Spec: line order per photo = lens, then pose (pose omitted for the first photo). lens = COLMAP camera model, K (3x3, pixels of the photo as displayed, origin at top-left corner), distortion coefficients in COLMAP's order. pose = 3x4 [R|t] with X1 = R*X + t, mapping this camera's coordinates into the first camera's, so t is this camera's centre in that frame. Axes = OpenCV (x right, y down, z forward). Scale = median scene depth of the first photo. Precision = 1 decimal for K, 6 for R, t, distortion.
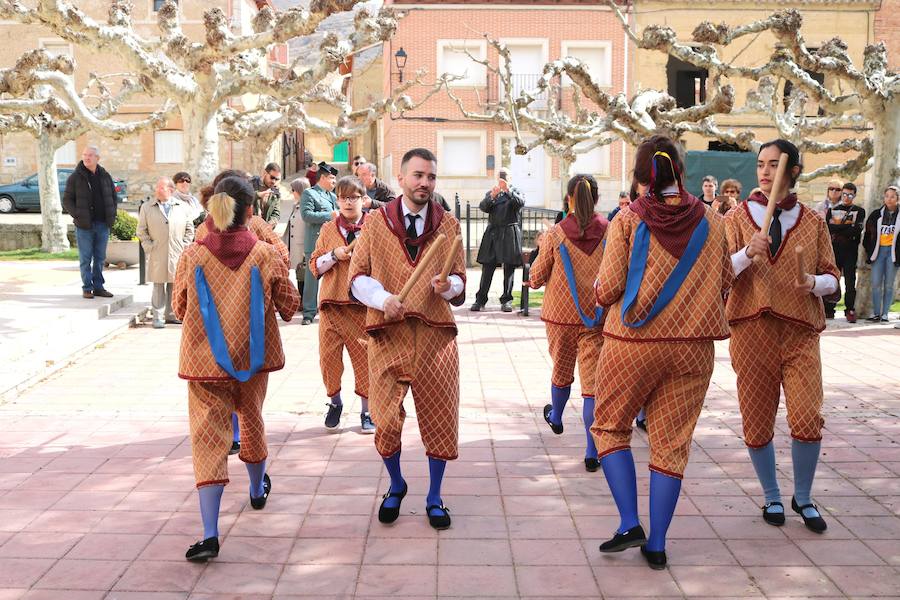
lens RADIAL K [[1001.5, 0, 450.0], [0, 1001.5, 300.0], [0, 0, 1]] dist [-0.086775, 0.045662]
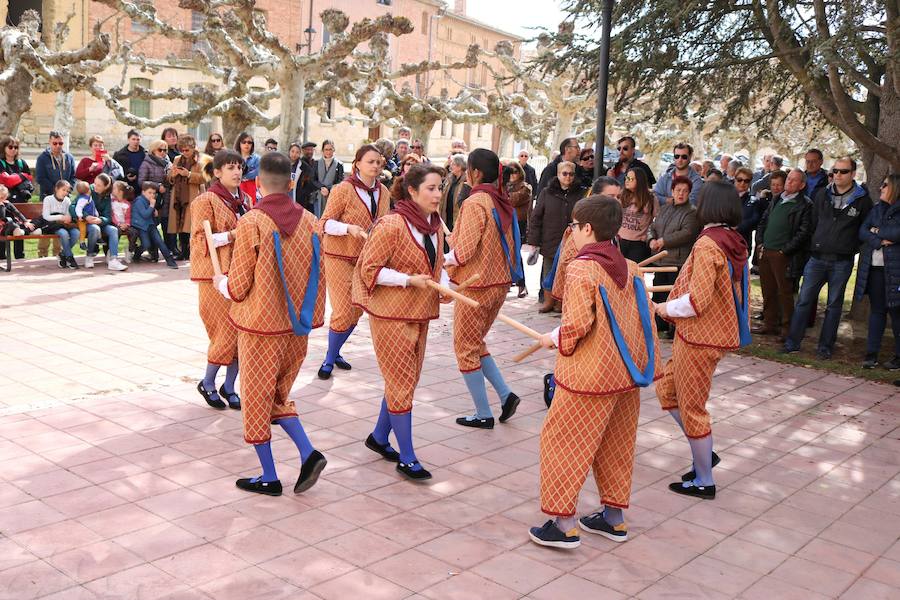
lens RADIAL K [[1001.5, 0, 450.0], [0, 1001.5, 300.0], [0, 0, 1]] dist [-0.086775, 0.045662]
pose [[0.645807, -0.094528, 0.757626, -0.352522], [0.033553, 0.994861, 0.095526, -0.031729], [-0.762763, -0.036271, 0.645660, 0.059086]]
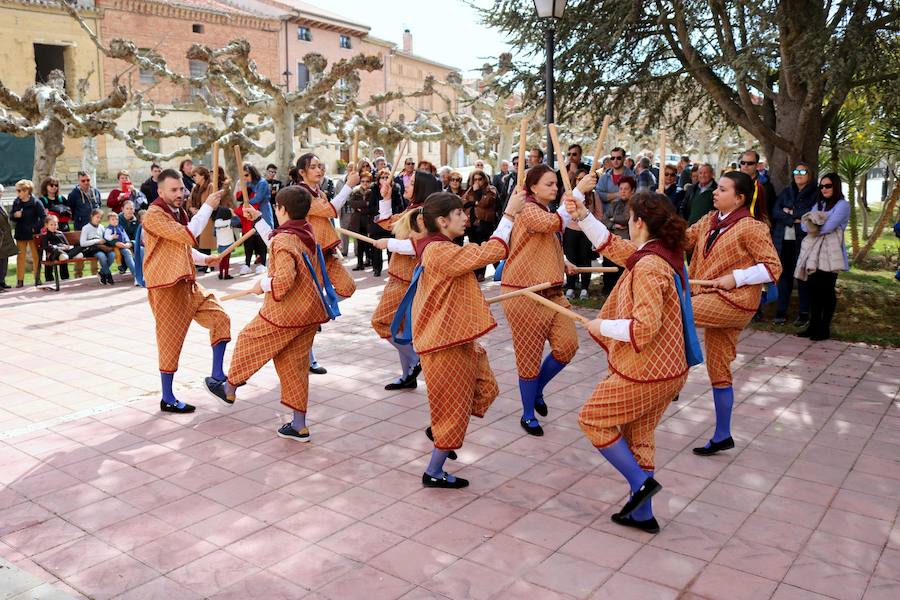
lens RADIAL K [[811.2, 0, 450.0], [0, 811.2, 300.0], [0, 0, 1]] dist [-0.125046, 0.077609]
pose [[0.600791, -0.151693, 0.784882, -0.344216], [0.095383, 0.988420, 0.118020, -0.035883], [-0.793696, 0.003959, 0.608302, 0.094914]]
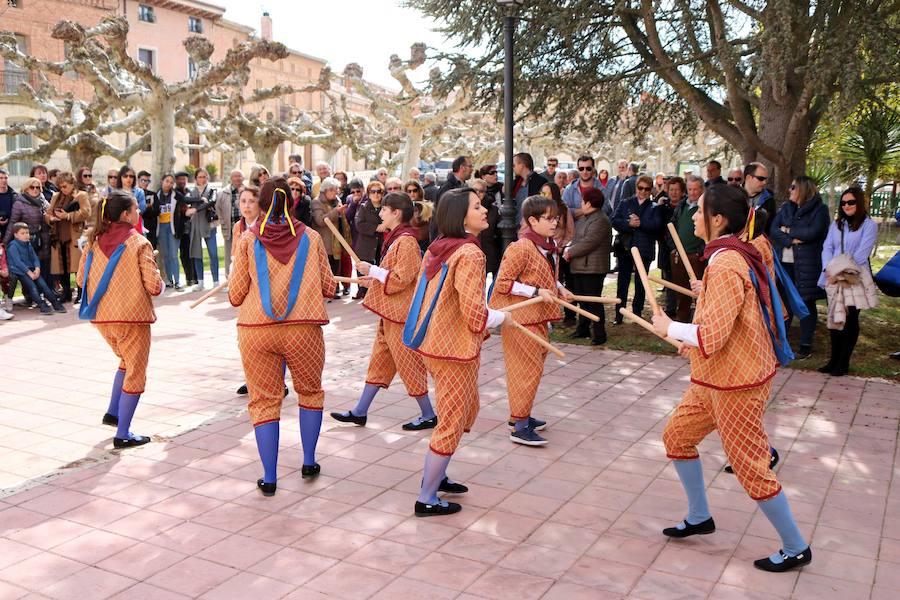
lens RADIAL K [[945.9, 0, 446.9], [0, 945.9, 303.4], [0, 0, 1]] dist [-0.131341, 0.137804]
pose [[0.471701, -0.134943, 0.871372, -0.369138], [0.090060, 0.990425, 0.104627, -0.045041], [-0.877147, 0.029123, 0.479338, 0.168424]]
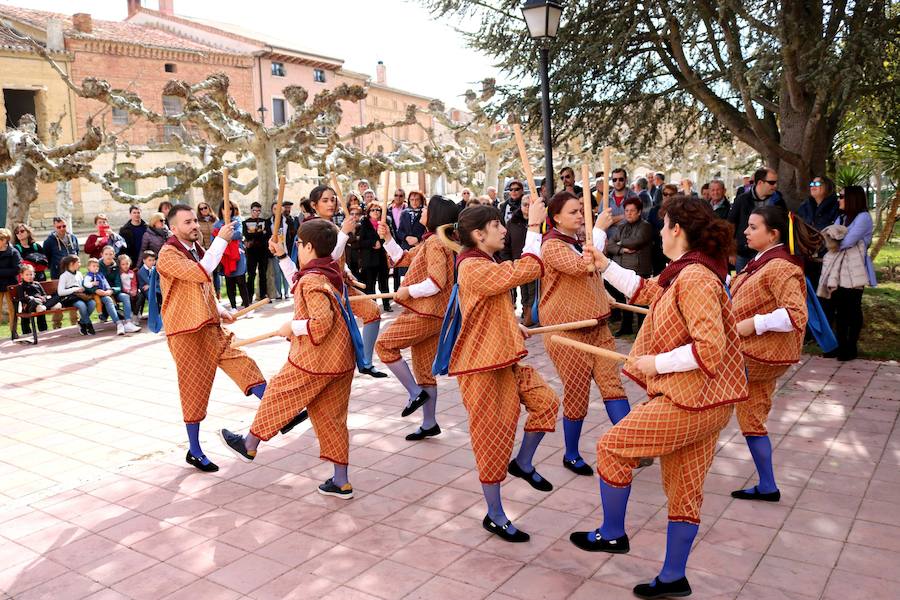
lens RADIAL K [[811.2, 0, 450.0], [0, 811.2, 300.0], [0, 0, 1]] dist [-0.125046, 0.077609]
pose [[0.575207, -0.150871, 0.803974, -0.324146], [0.139114, 0.986569, 0.085606, -0.039778], [-0.806092, 0.062603, 0.588470, 0.133221]]
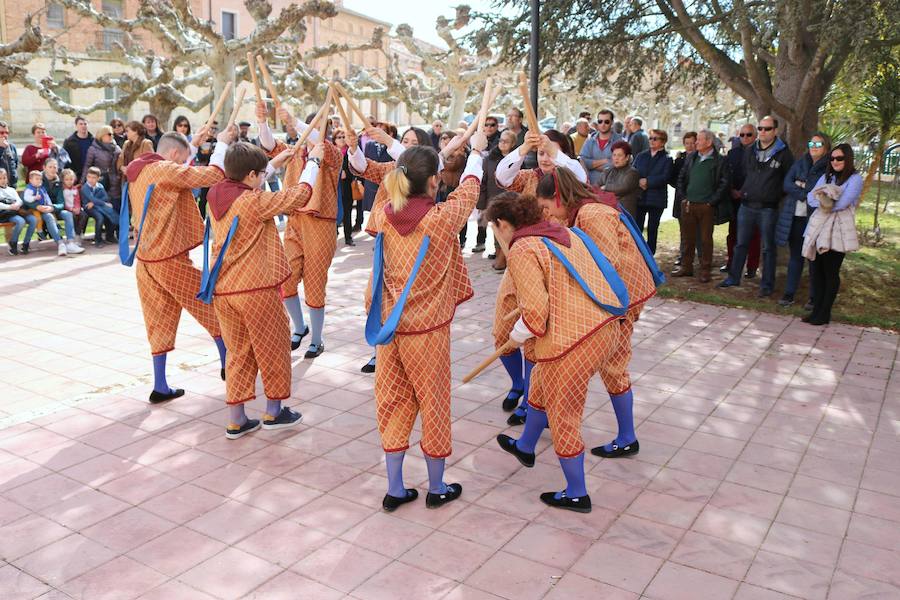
lens RADIAL K [[836.2, 0, 448.0], [0, 836.2, 304.8], [0, 0, 1]] dist [-0.135541, 0.118473]
pose [[0.528068, -0.185089, 0.828786, -0.326634], [0.075545, 0.982328, 0.171244, -0.040971], [-0.845835, -0.027818, 0.532719, 0.163098]]
